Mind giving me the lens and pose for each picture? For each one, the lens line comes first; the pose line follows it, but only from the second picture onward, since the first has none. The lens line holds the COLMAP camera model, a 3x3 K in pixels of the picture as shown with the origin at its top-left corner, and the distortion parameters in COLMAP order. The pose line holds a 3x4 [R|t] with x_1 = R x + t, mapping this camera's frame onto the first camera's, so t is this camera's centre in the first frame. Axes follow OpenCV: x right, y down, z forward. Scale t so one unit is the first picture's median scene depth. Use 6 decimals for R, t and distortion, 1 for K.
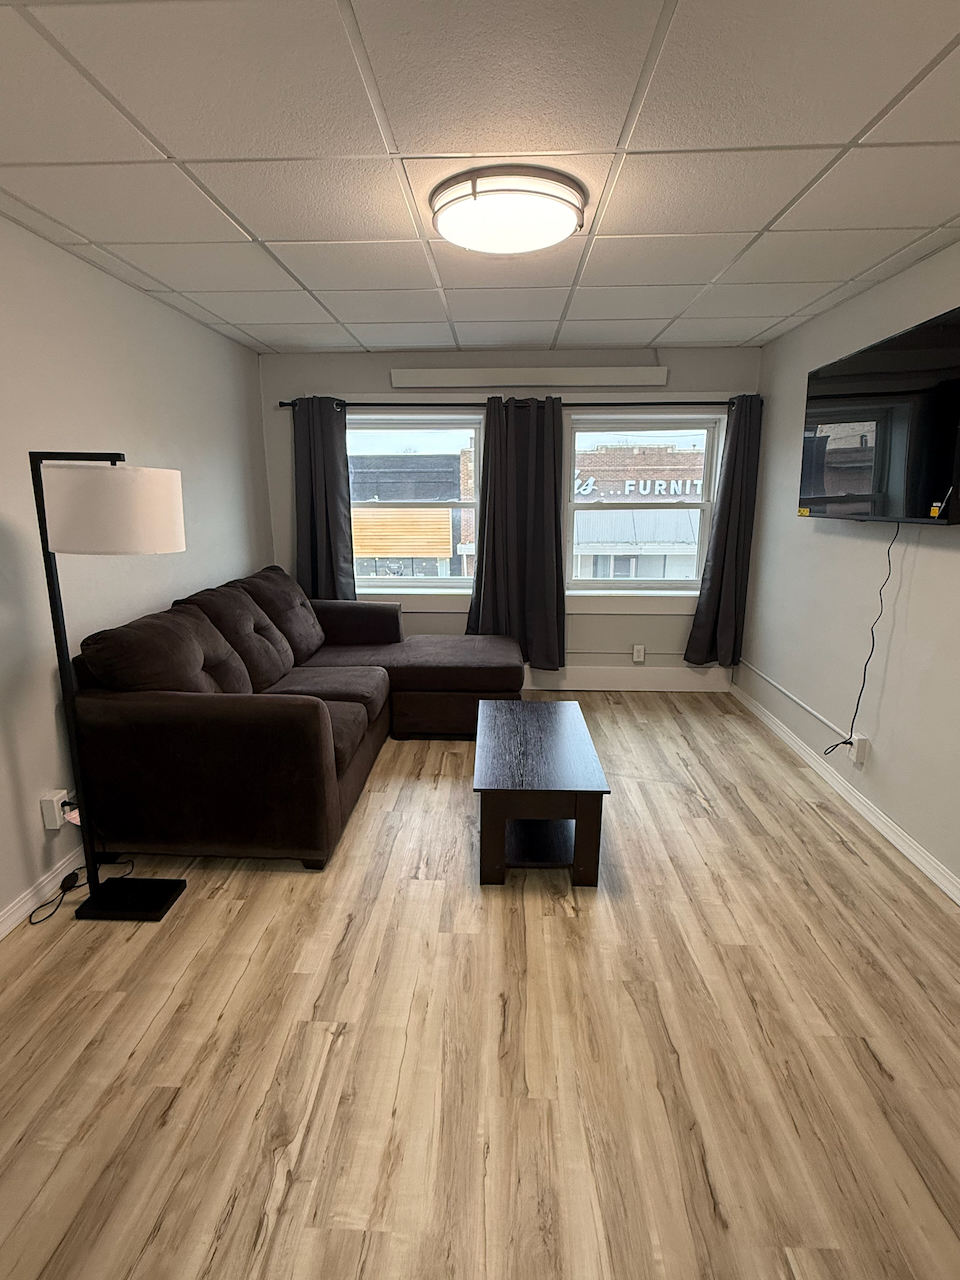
lens RADIAL K [[652.7, 0, 479.6], [0, 652.7, 616.1], [0, 0, 1]] dist [0.000197, -0.000261]
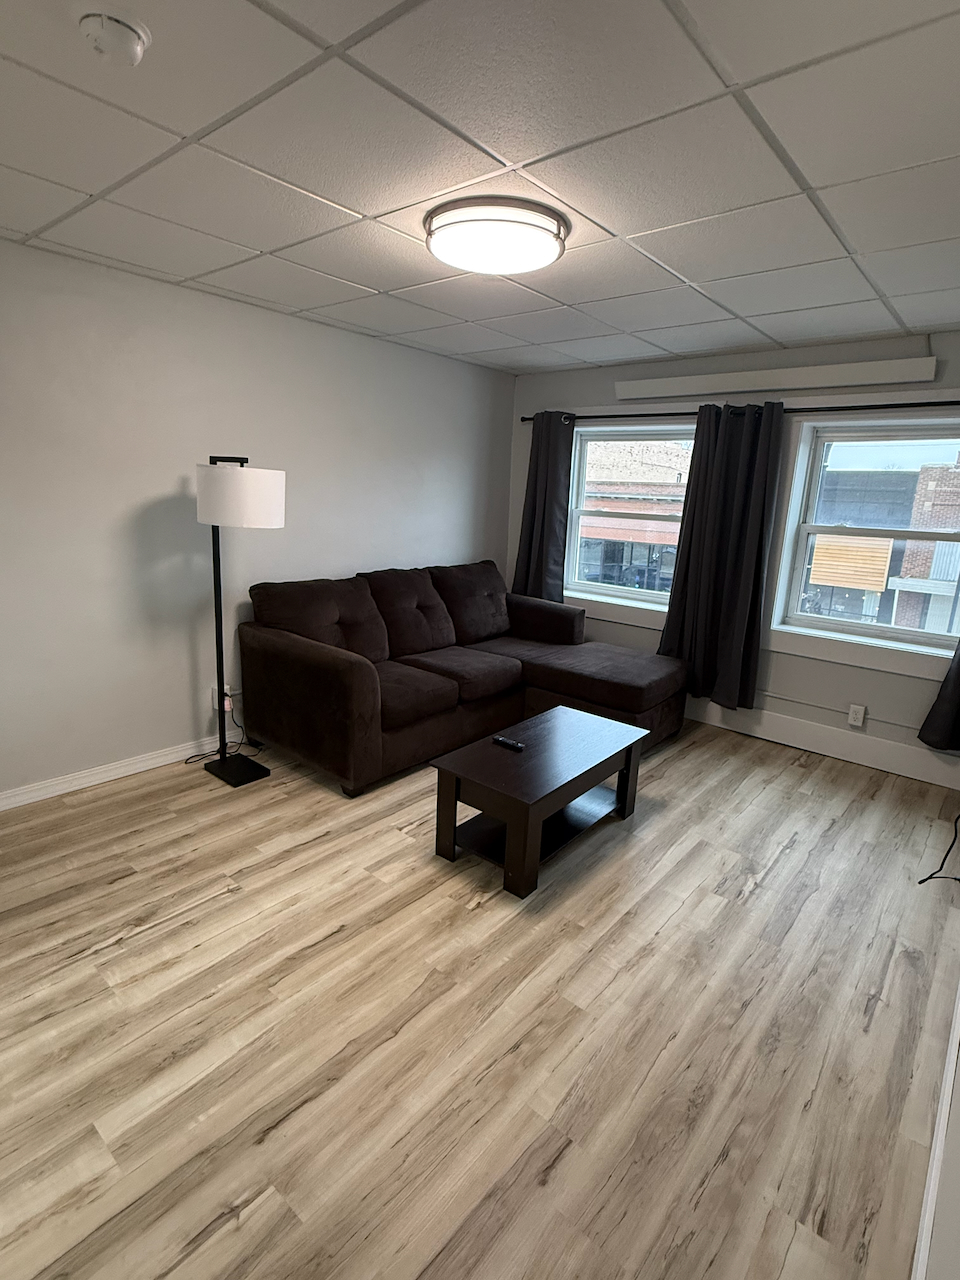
lens RADIAL K [[652.7, 0, 479.6], [0, 652.7, 616.1], [0, 0, 1]] dist [0.000197, -0.000261]
pose [[0.788624, 0.150366, -0.596206, 0.706911], [-0.162461, 0.986135, 0.033815, -0.032215], [0.593024, 0.070193, 0.802119, 0.153306]]
